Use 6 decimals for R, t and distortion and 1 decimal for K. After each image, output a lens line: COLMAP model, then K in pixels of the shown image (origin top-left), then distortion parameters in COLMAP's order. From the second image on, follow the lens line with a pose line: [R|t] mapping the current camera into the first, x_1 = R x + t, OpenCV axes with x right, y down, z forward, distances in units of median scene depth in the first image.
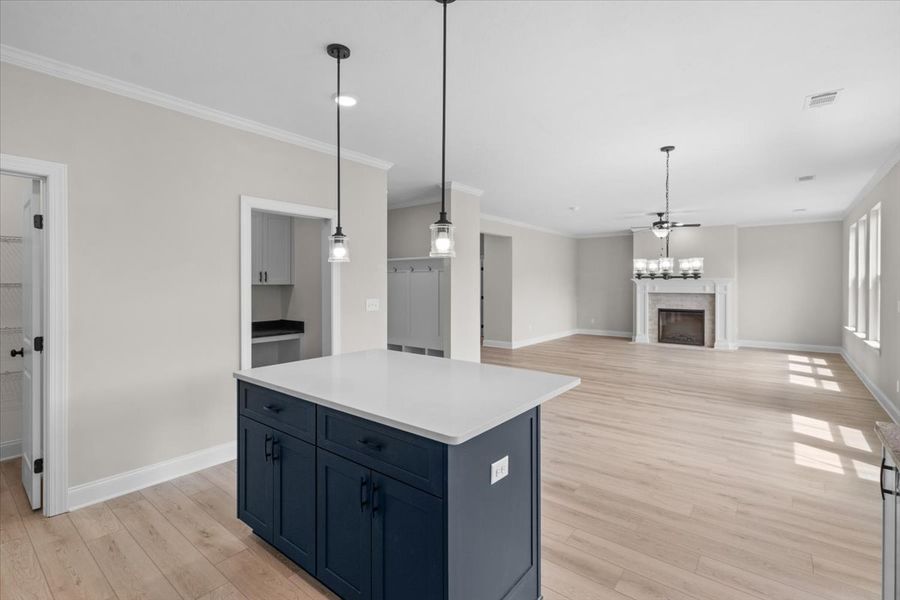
lens RADIAL K [[418.5, 0, 450.2], [0, 418.5, 284.8], [0, 0, 1]] dist [0.000895, -0.000715]
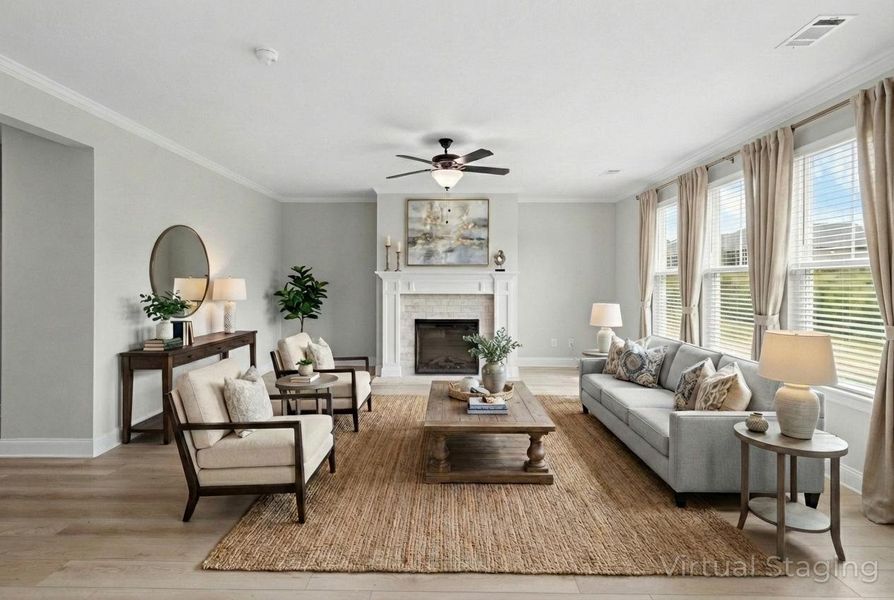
lens RADIAL K [[415.6, 0, 446.9], [0, 415.6, 284.1], [0, 0, 1]] dist [-0.000511, 0.000290]
pose [[0.789755, 0.000868, 0.613422, 0.163938], [0.001658, 0.999992, -0.003550, 0.006569], [-0.613420, 0.003821, 0.789747, 0.512189]]
